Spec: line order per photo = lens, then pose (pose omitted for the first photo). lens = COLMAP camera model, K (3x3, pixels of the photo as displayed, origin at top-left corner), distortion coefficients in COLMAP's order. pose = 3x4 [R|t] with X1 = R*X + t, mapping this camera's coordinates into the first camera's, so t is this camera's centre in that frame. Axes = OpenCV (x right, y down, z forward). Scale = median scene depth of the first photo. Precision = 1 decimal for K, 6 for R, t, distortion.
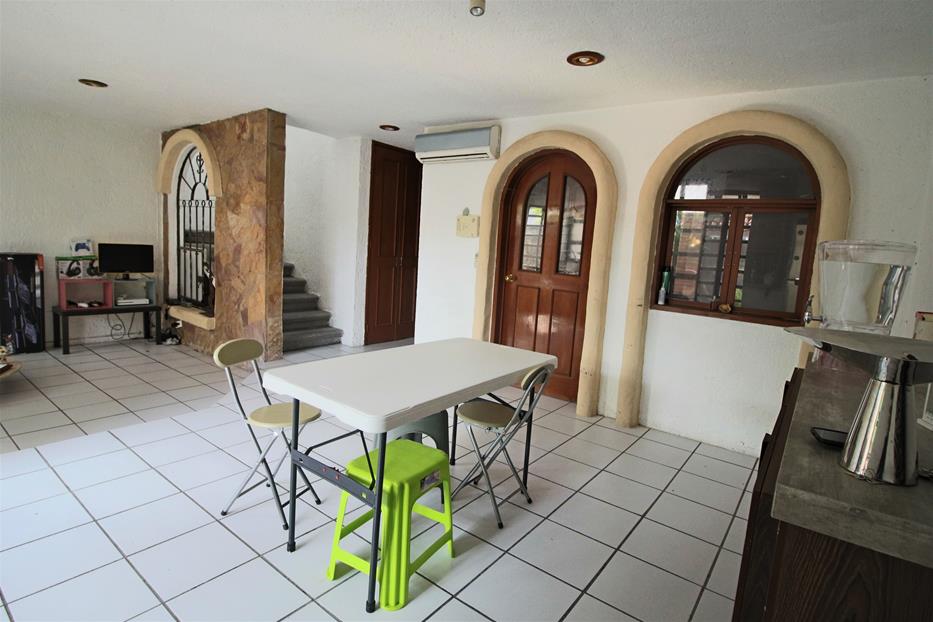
lens RADIAL K [[478.2, 0, 466.4], [0, 478.2, 311.3], [0, 0, 1]] dist [-0.029821, -0.002035]
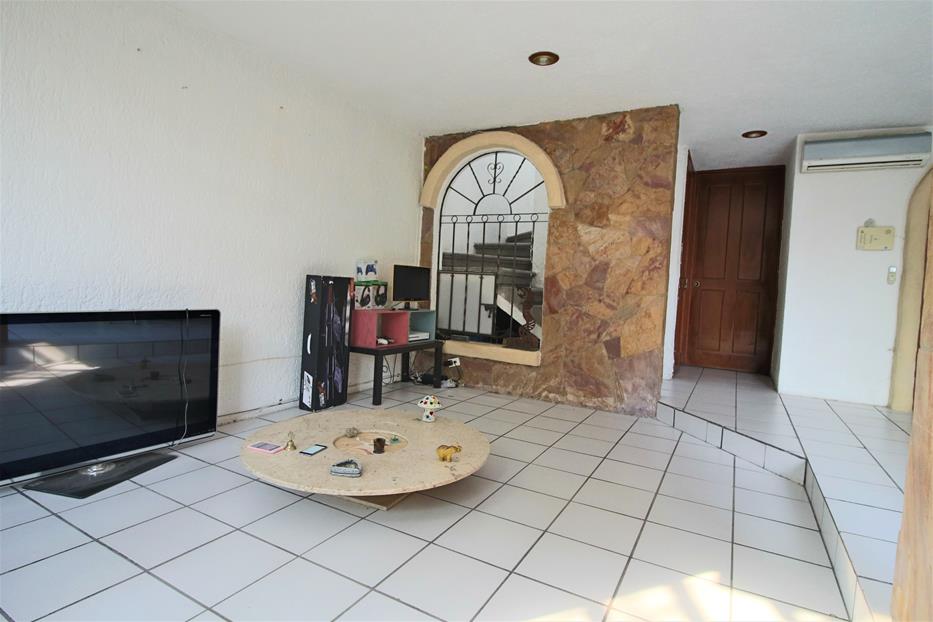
lens RADIAL K [[478.2, 0, 464.2], [0, 478.2, 309.5], [0, 0, 1]] dist [-0.029821, -0.002035]
pose [[0.992719, -0.027493, 0.117278, -0.776401], [0.036410, 0.996550, -0.074575, -0.001986], [-0.114823, 0.078302, 0.990295, 0.178172]]
